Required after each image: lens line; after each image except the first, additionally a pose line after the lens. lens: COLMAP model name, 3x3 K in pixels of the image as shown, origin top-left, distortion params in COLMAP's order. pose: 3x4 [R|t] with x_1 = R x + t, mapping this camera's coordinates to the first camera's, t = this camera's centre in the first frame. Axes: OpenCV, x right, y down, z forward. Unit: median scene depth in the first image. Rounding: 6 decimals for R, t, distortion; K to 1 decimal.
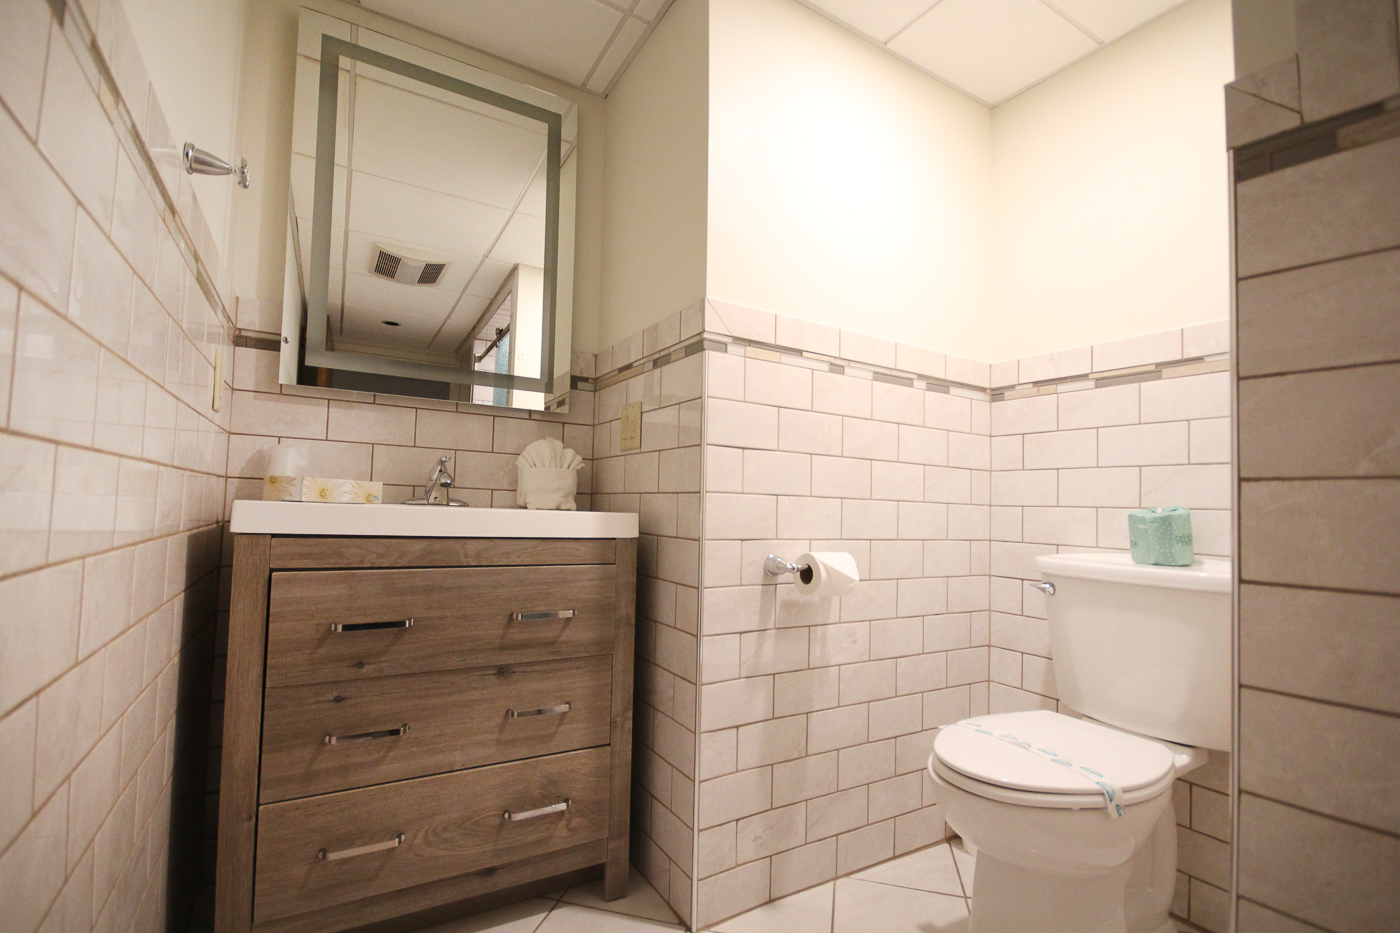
lens RADIAL K [[646.1, 0, 694.7], [0, 646.1, 483.1], [0, 0, 1]] dist [-0.001776, -0.000220]
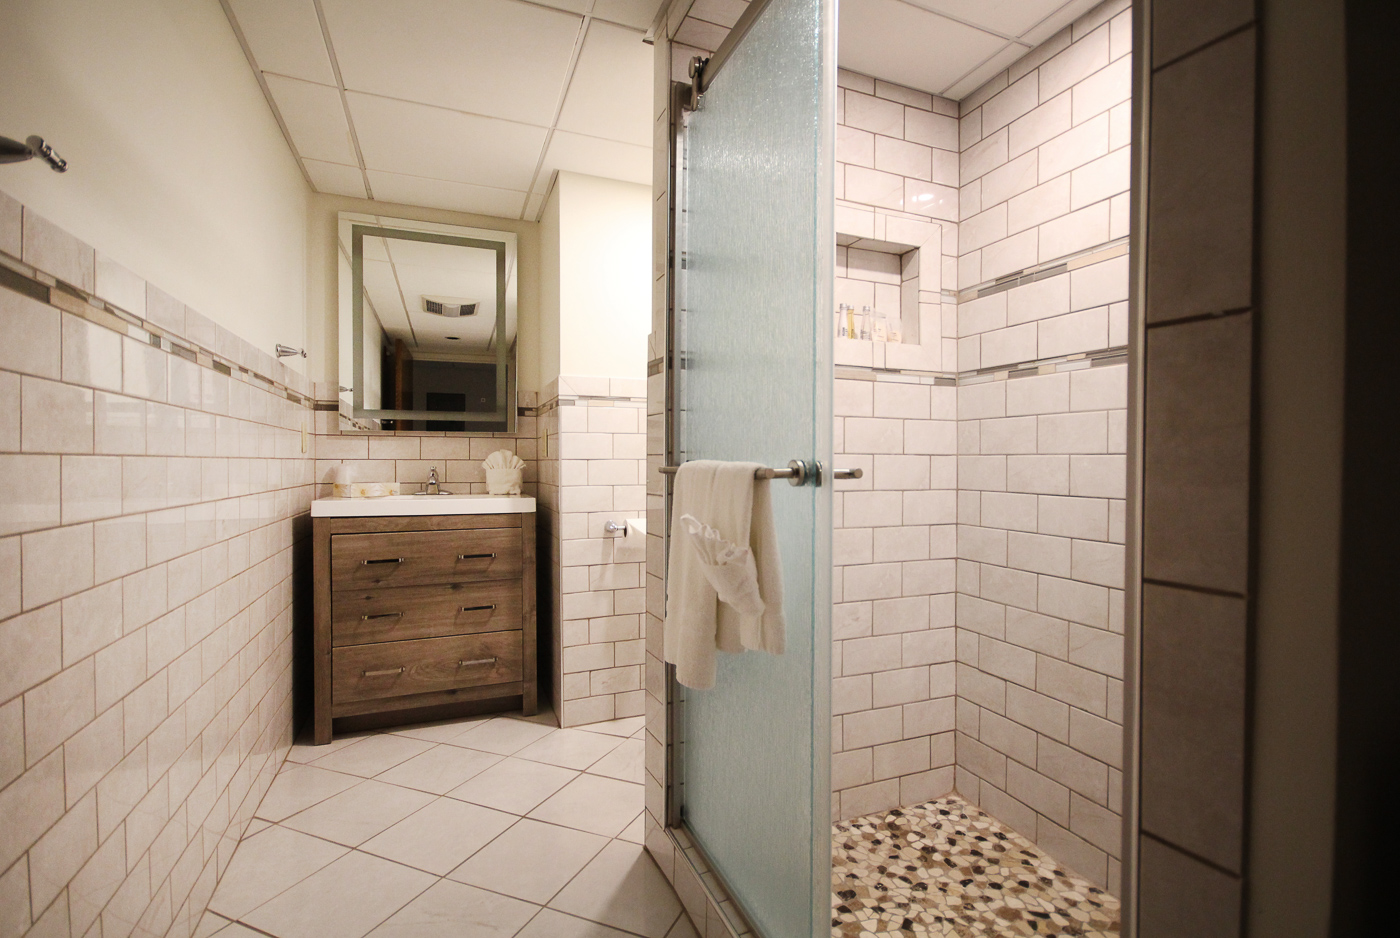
lens RADIAL K [[640.7, 0, 700.0], [0, 640.7, 469.0], [0, 0, 1]] dist [0.026421, -0.021480]
pose [[0.989822, -0.027943, -0.139537, 0.640432], [0.034081, 0.998545, 0.041790, -0.095079], [0.138167, -0.046120, 0.989335, -0.689631]]
